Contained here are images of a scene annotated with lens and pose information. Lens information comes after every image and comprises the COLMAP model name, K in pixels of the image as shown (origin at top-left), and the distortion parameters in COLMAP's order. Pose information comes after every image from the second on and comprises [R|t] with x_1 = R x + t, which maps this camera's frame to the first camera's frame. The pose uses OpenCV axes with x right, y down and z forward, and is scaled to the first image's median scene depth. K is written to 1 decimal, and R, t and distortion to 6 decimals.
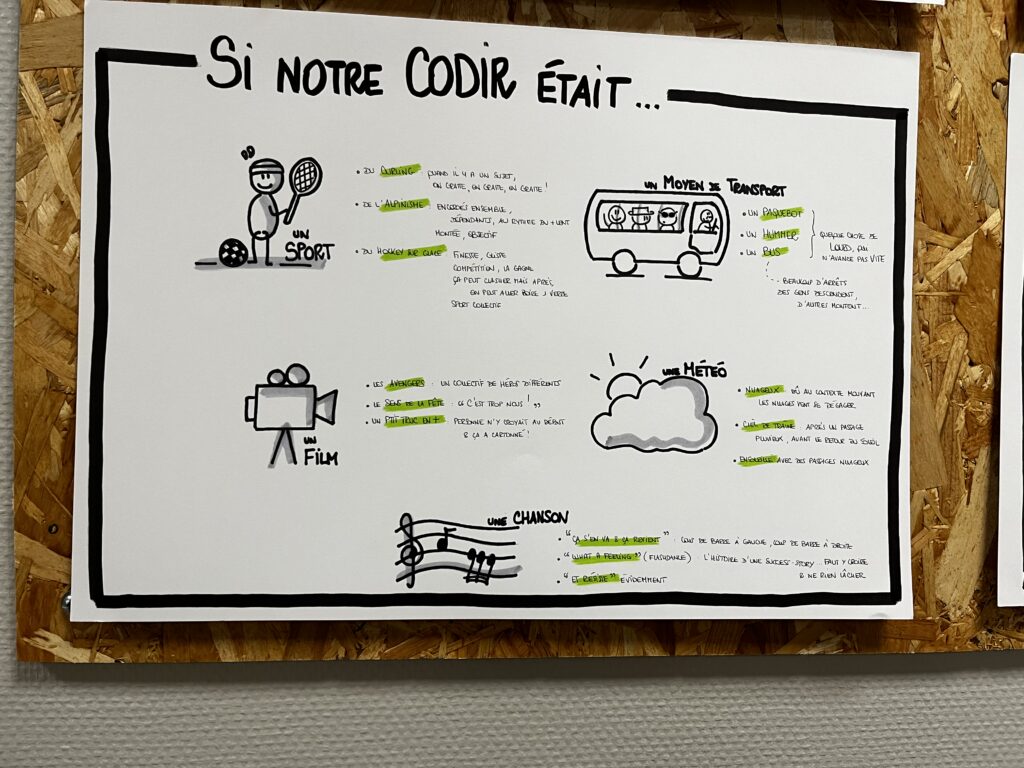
lens RADIAL K [[802.7, 0, 527.3], [0, 802.7, 381.0], [0, 0, 1]] dist [0.039663, -0.092618]
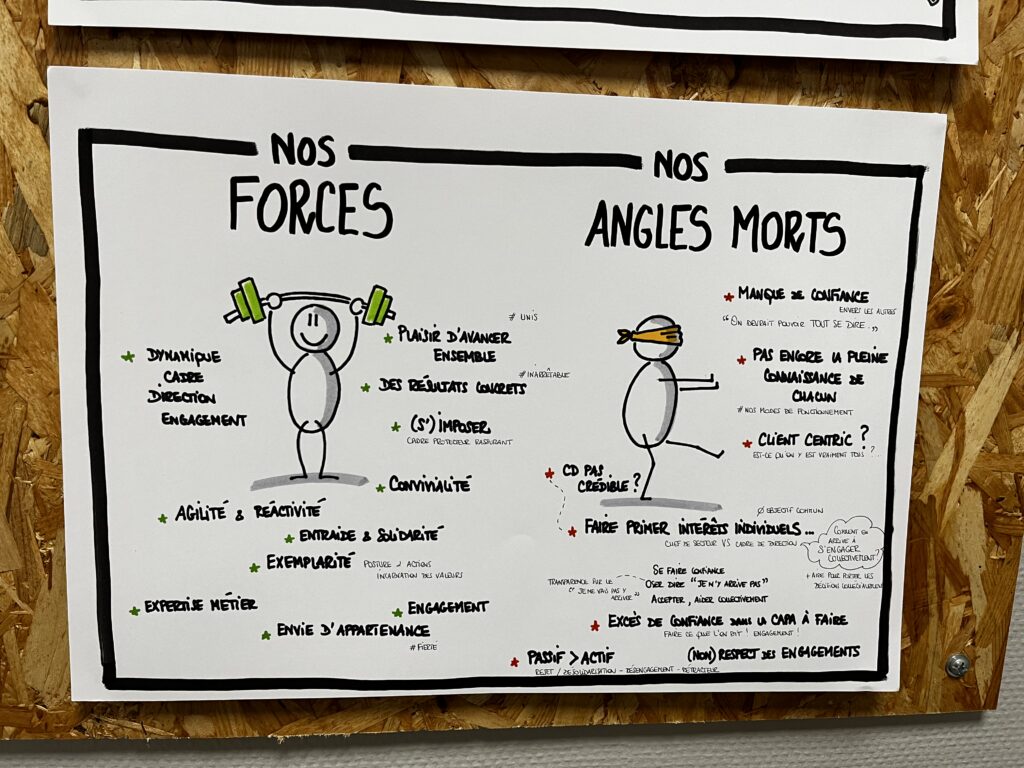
lens RADIAL K [[802.7, 0, 527.3], [0, 802.7, 381.0], [0, 0, 1]] dist [0.039663, -0.092618]
pose [[0.999953, 0.003453, 0.009040, 1.145479], [-0.004577, 0.991838, 0.127423, -0.206643], [-0.008526, -0.127458, 0.991807, 0.147193]]
